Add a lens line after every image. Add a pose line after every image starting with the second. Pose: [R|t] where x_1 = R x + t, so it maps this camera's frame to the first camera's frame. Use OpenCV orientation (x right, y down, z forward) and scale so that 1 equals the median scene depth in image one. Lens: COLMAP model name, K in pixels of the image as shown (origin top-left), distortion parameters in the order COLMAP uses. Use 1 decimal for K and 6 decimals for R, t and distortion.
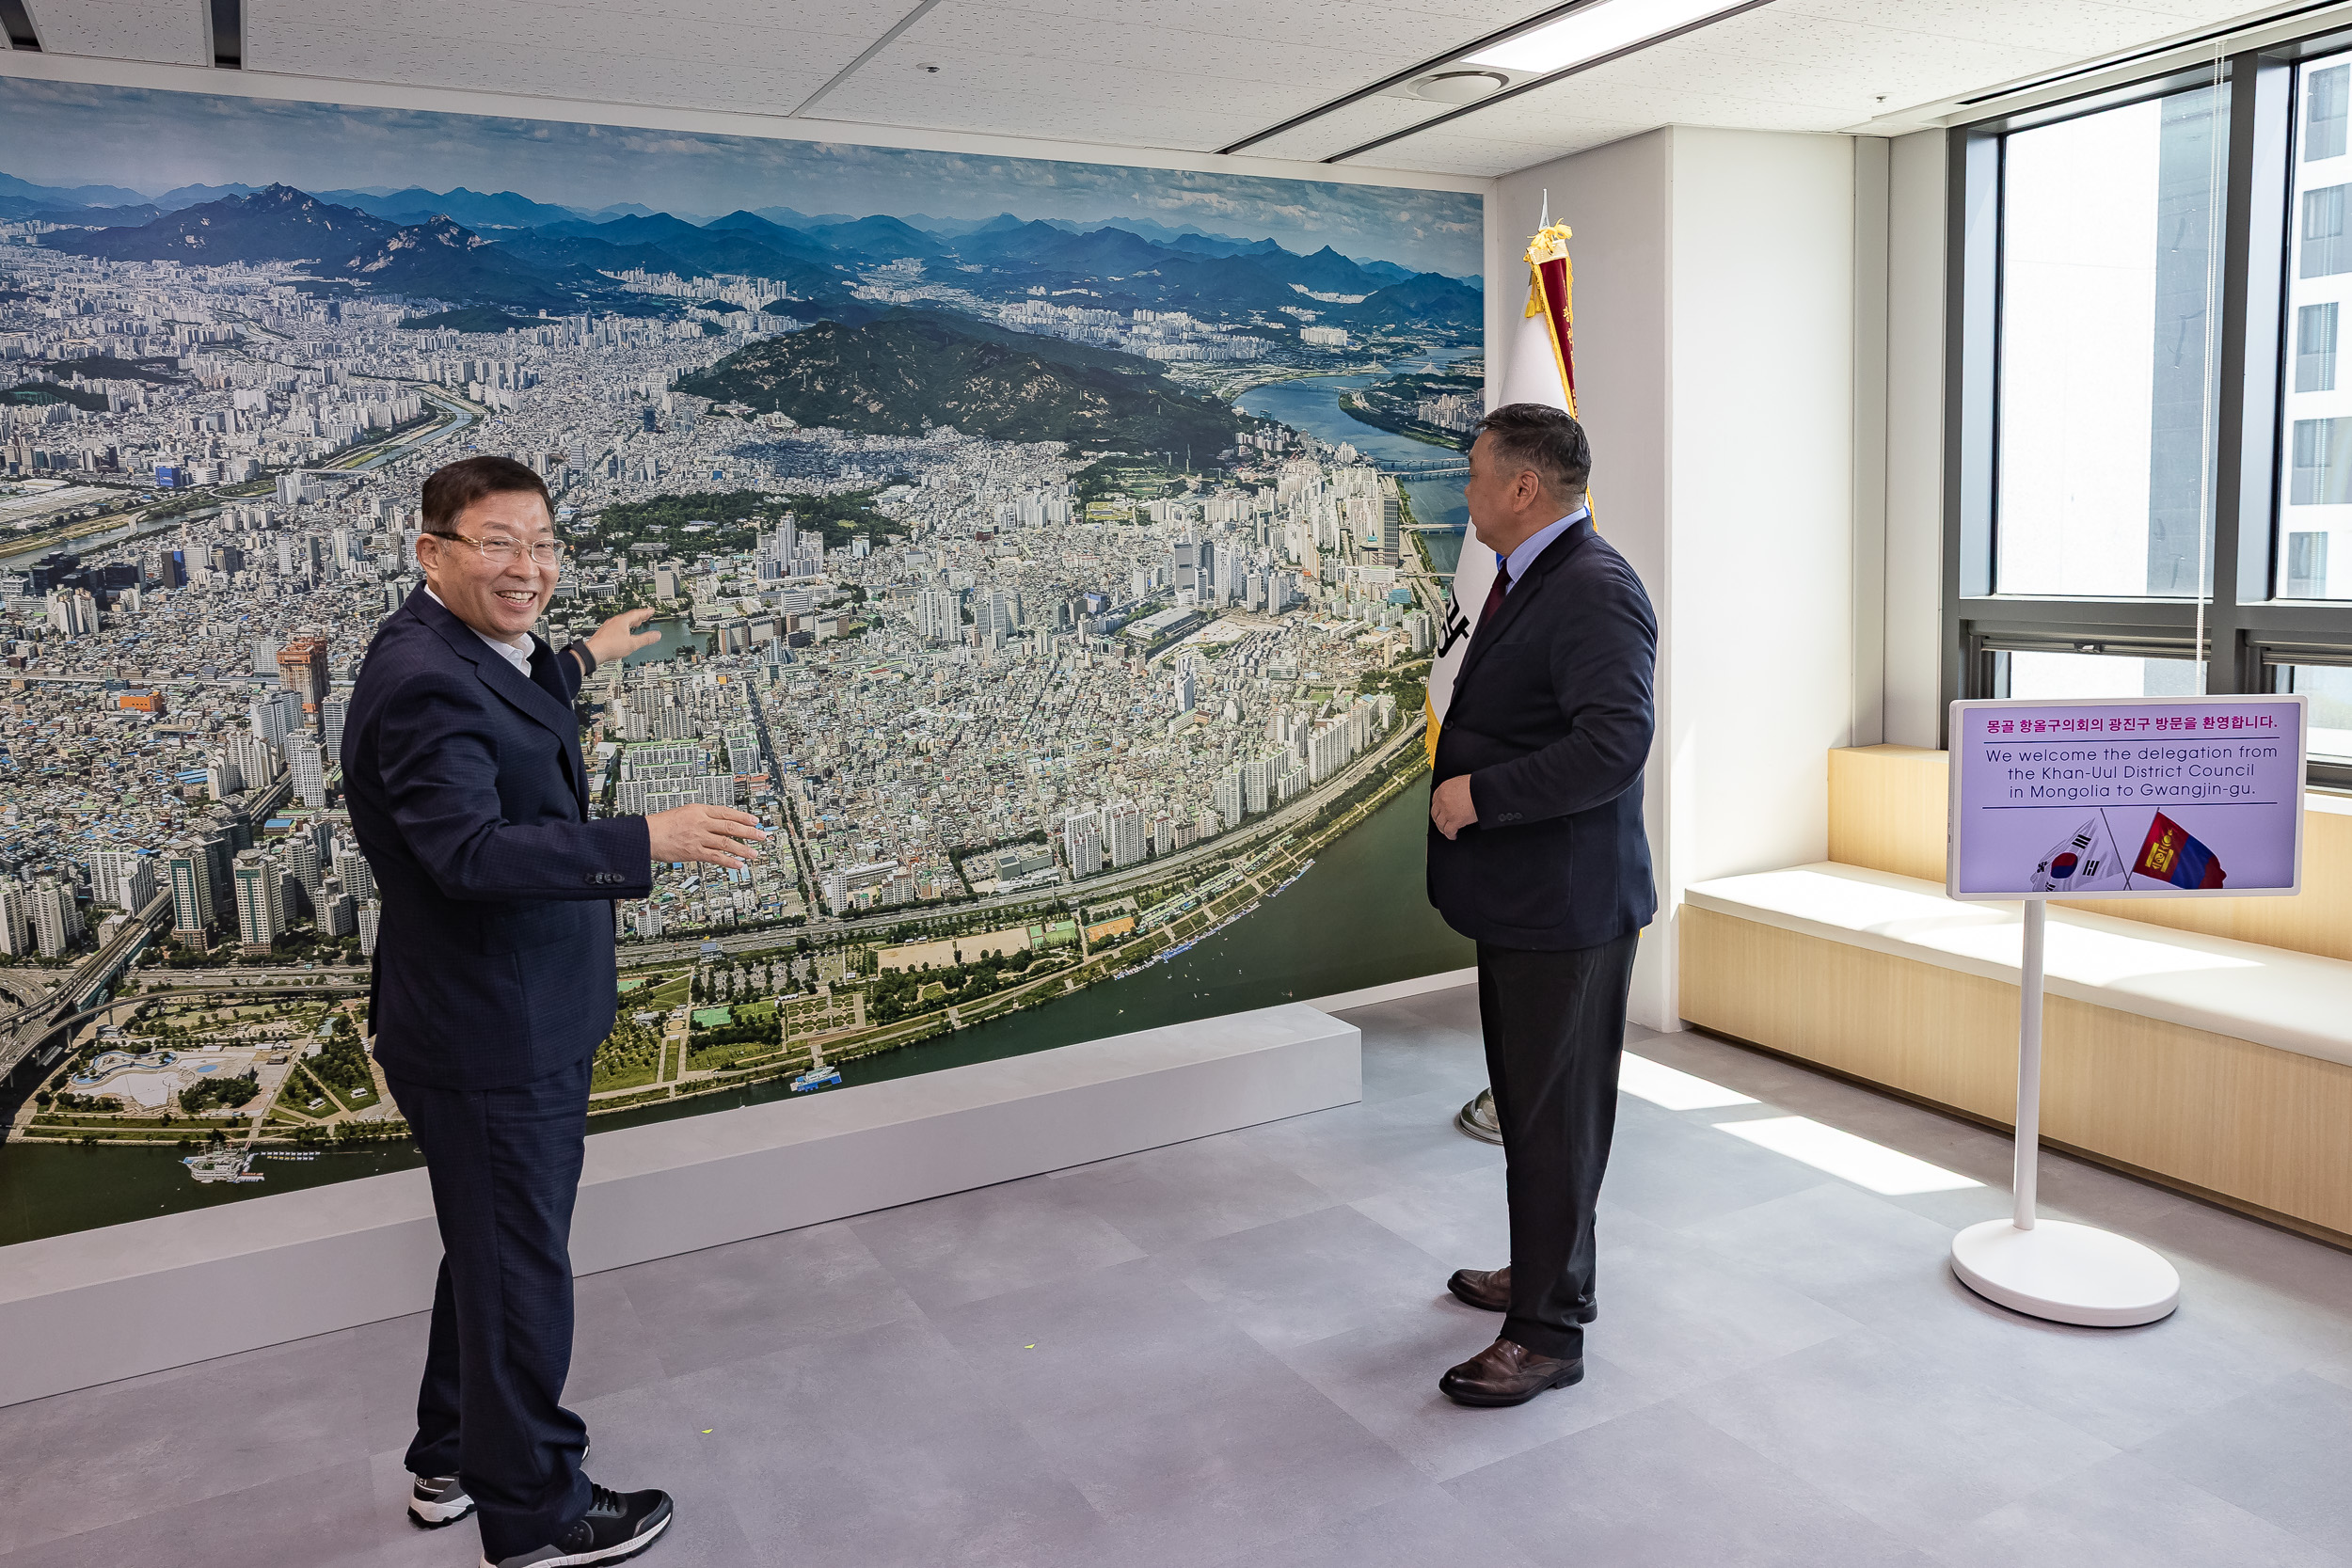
lens RADIAL K [[1674.9, 0, 1167.5], [0, 1674.9, 725.4], [0, 0, 1]] dist [-0.028642, 0.045745]
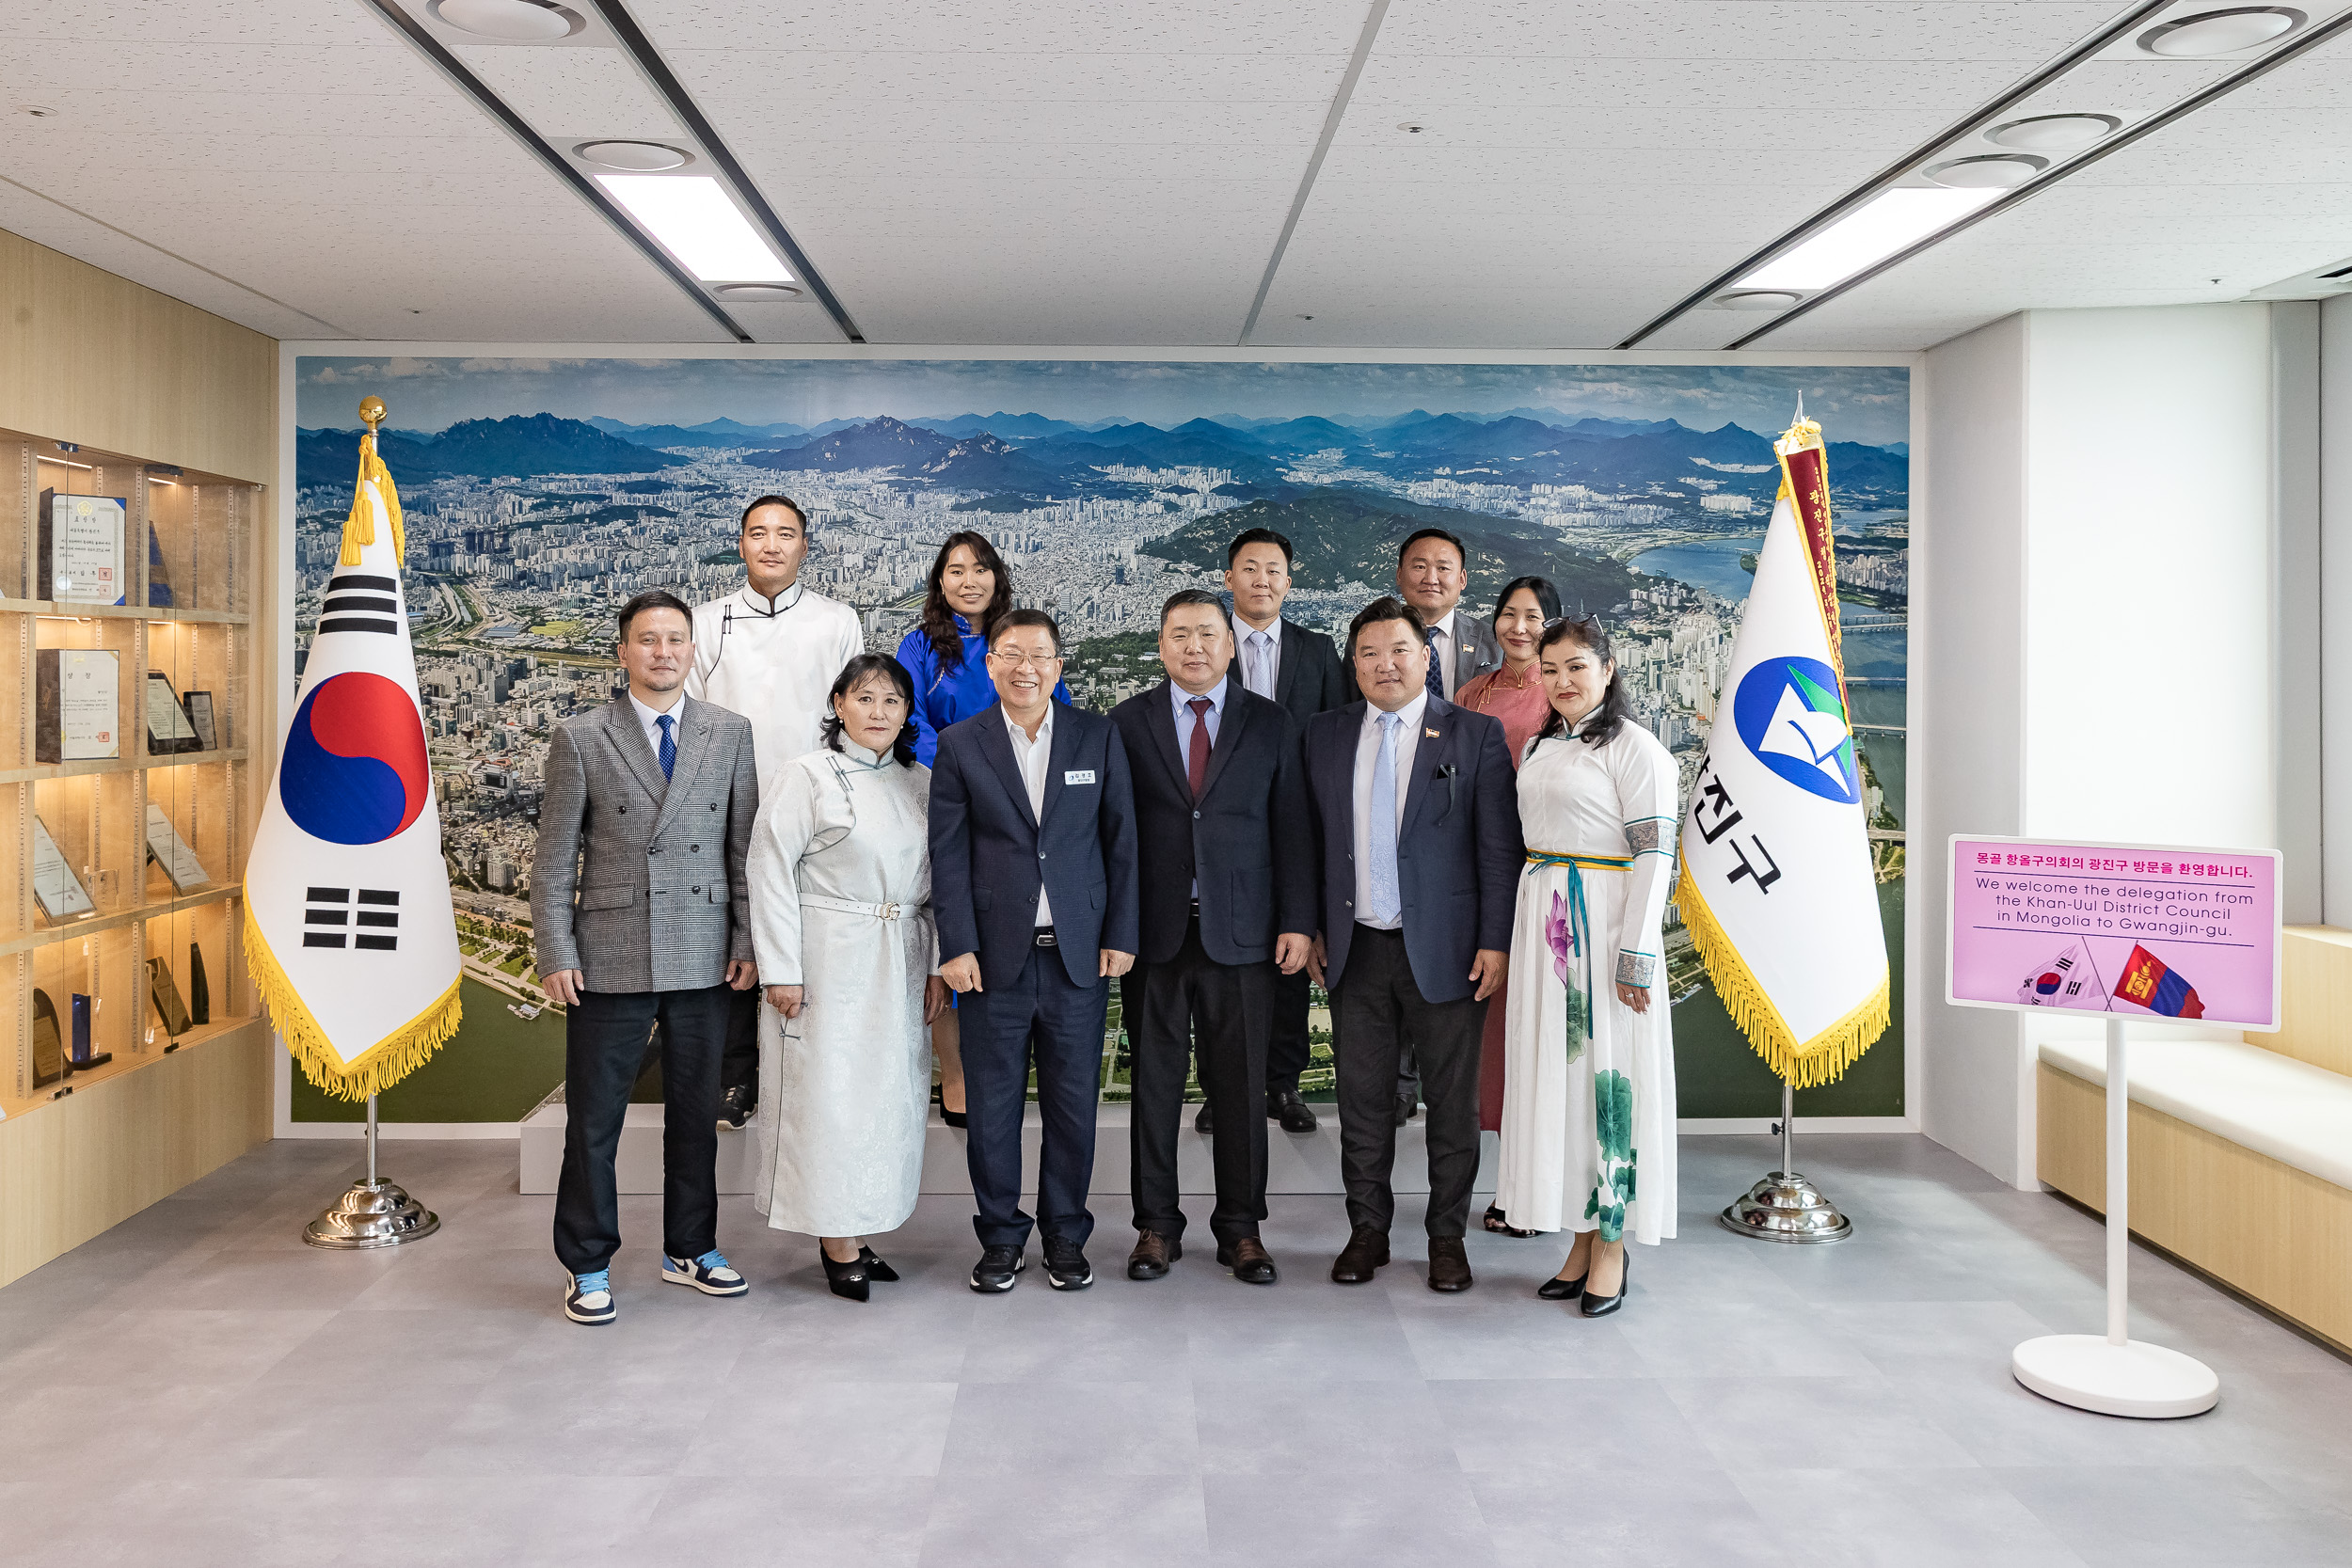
lens RADIAL K [[1957.0, 0, 1174.0], [0, 1957.0, 672.2], [0, 0, 1]] dist [0.001443, 0.005378]
pose [[0.895554, 0.035139, -0.443563, 0.413668], [-0.084856, 0.992069, -0.092733, 0.033077], [0.436786, 0.120687, 0.891433, -0.350872]]
